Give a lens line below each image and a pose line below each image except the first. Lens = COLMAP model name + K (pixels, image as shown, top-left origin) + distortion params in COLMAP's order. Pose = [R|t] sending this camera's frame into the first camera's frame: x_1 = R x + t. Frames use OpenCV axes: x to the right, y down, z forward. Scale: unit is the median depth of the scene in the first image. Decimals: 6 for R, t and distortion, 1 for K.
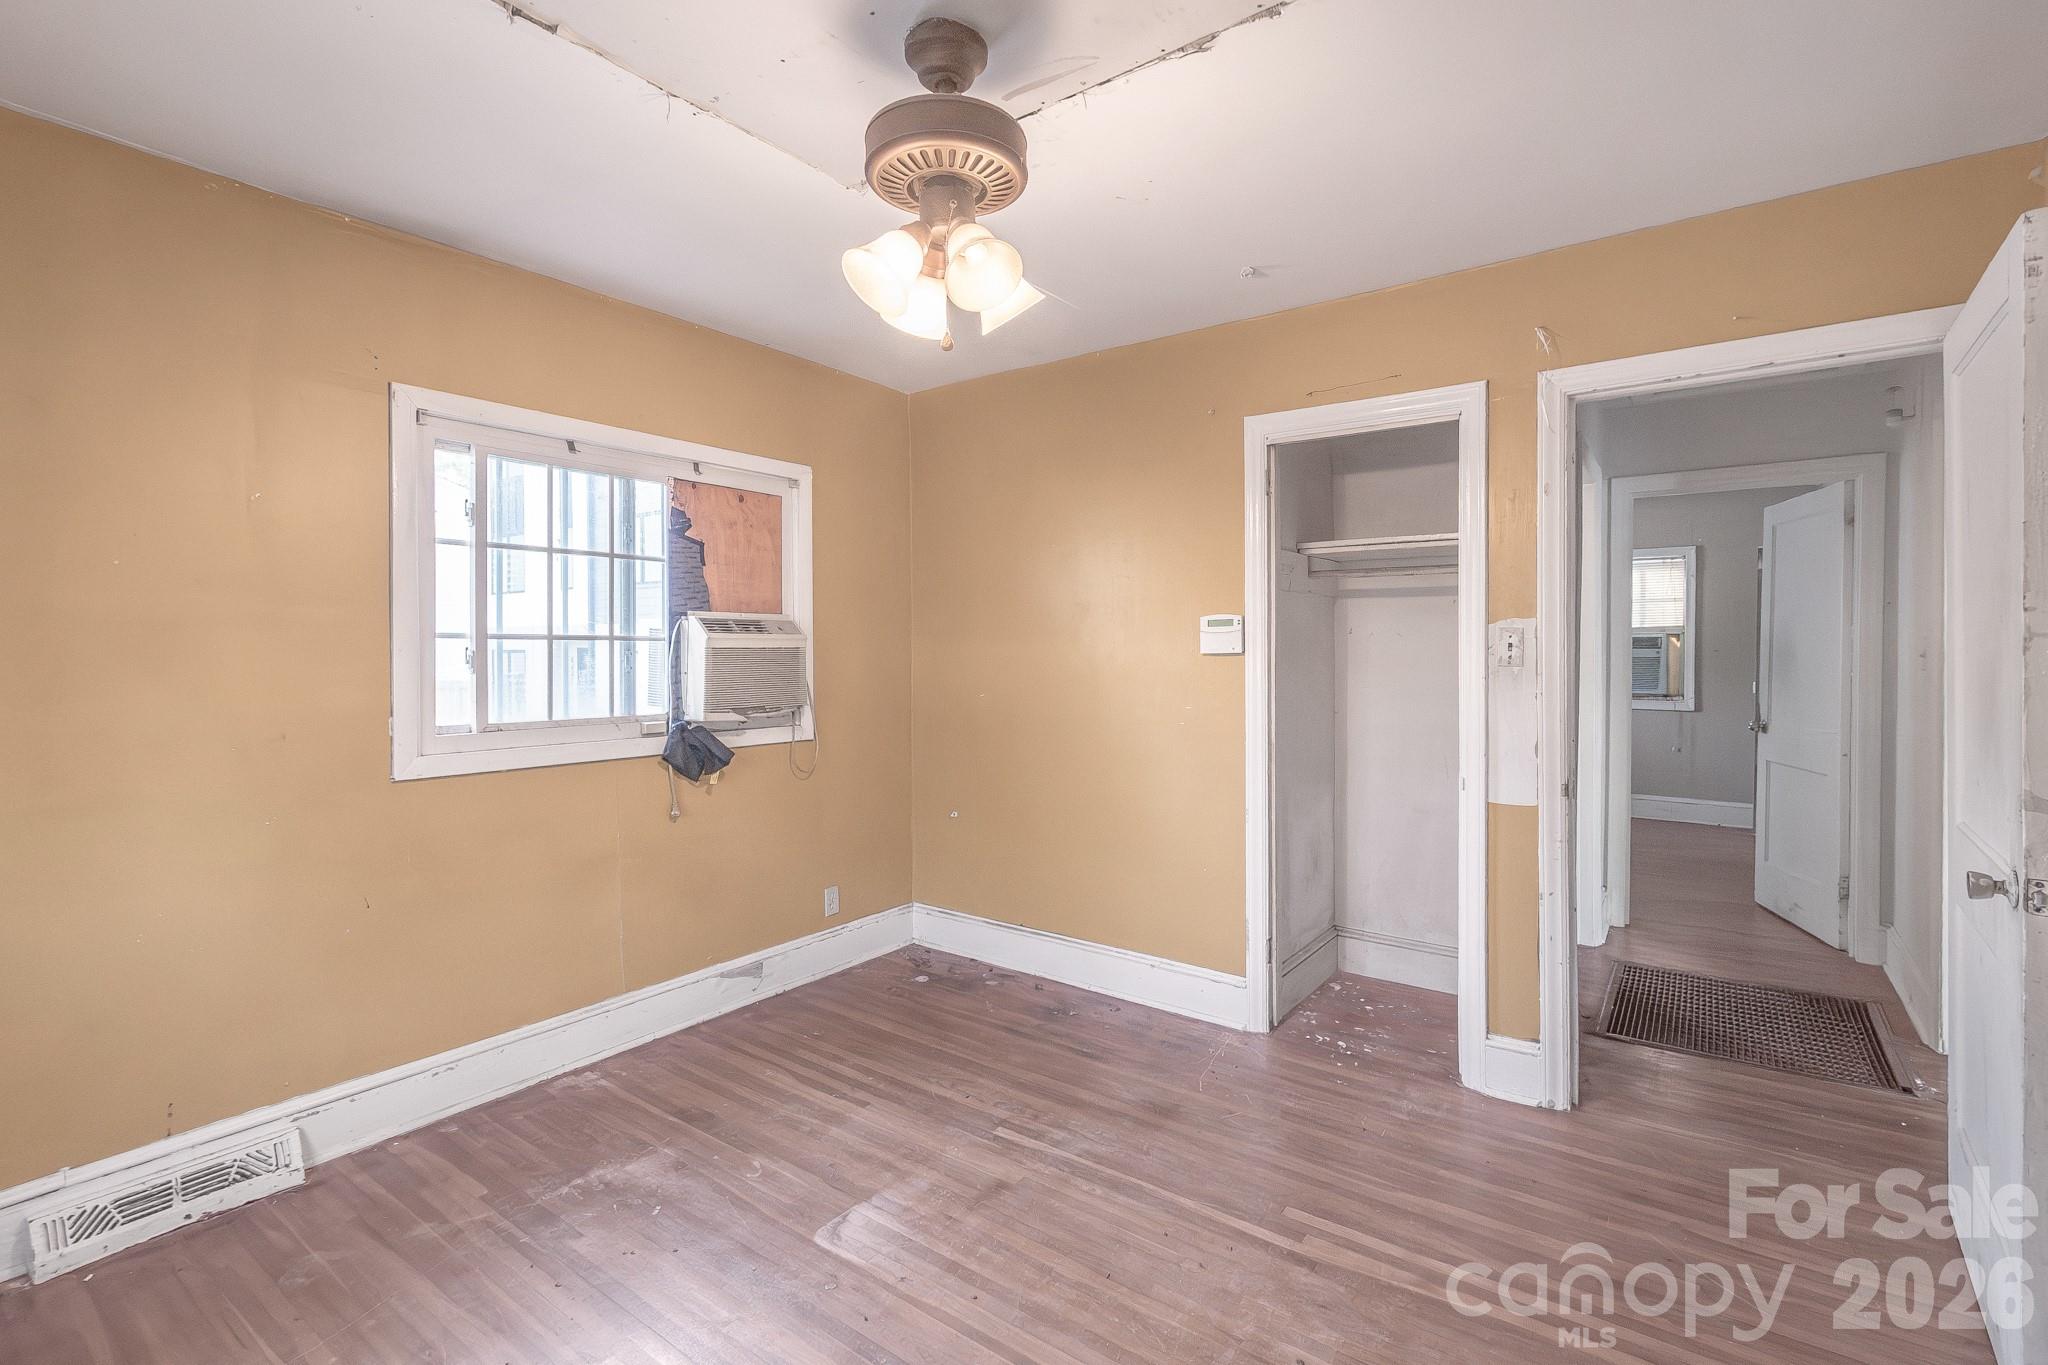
lens RADIAL K [[911.3, 0, 1033.9], [0, 911.3, 664.6], [0, 0, 1]] dist [0.002073, -0.000285]
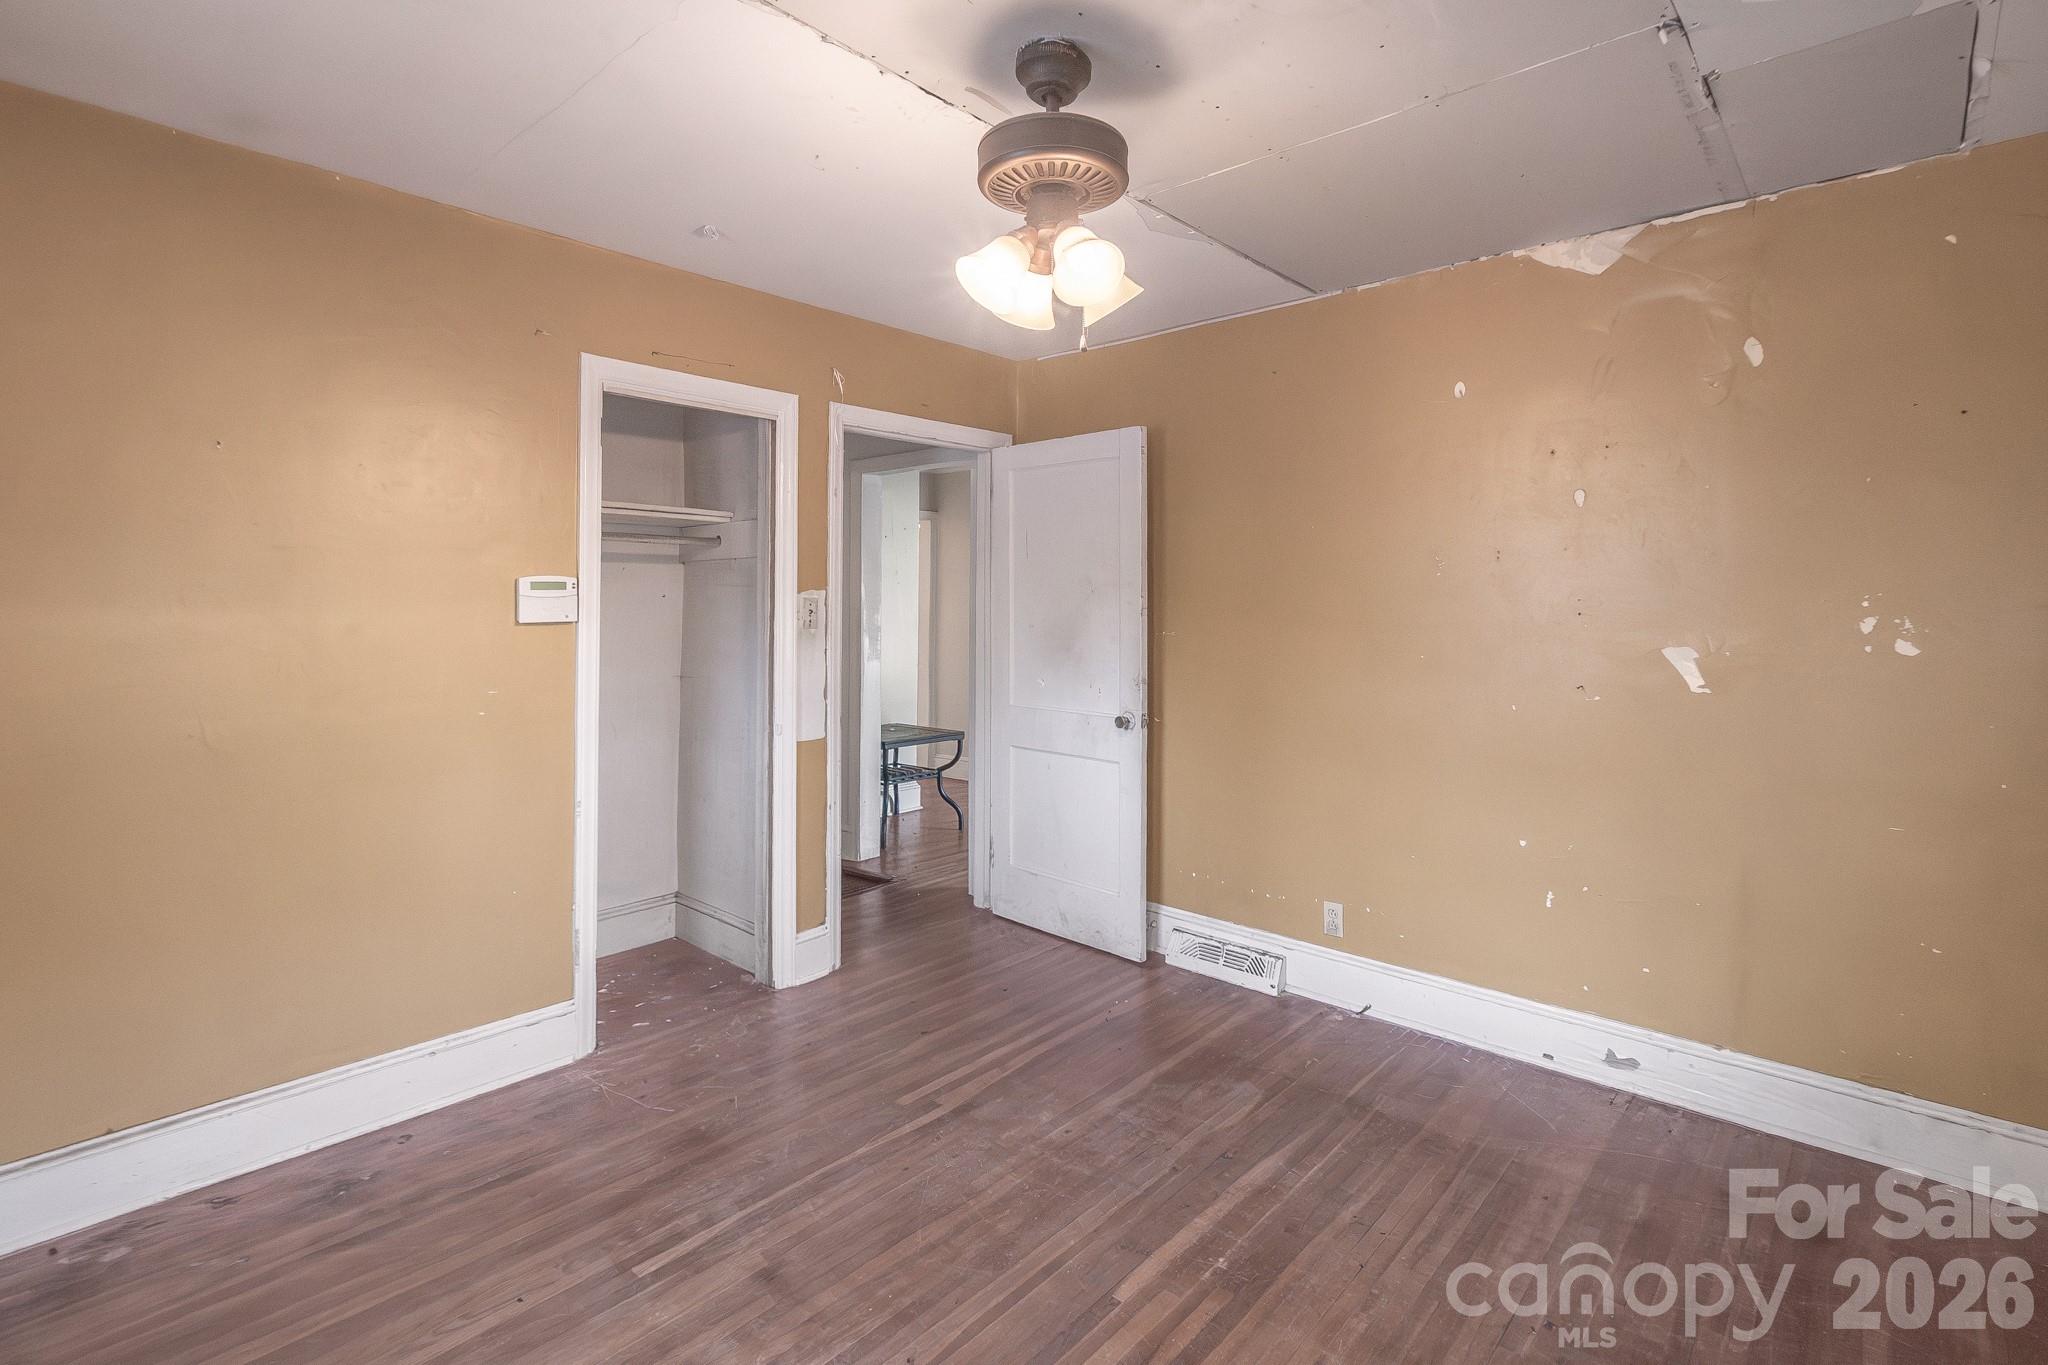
lens RADIAL K [[949.6, 0, 1025.1], [0, 949.6, 599.6], [0, 0, 1]] dist [0.000339, -0.000772]
pose [[0.112603, 0.010154, 0.993588, -0.711931], [0.018532, 0.999752, -0.012317, -0.016573], [-0.993467, 0.019800, 0.112387, 0.544741]]
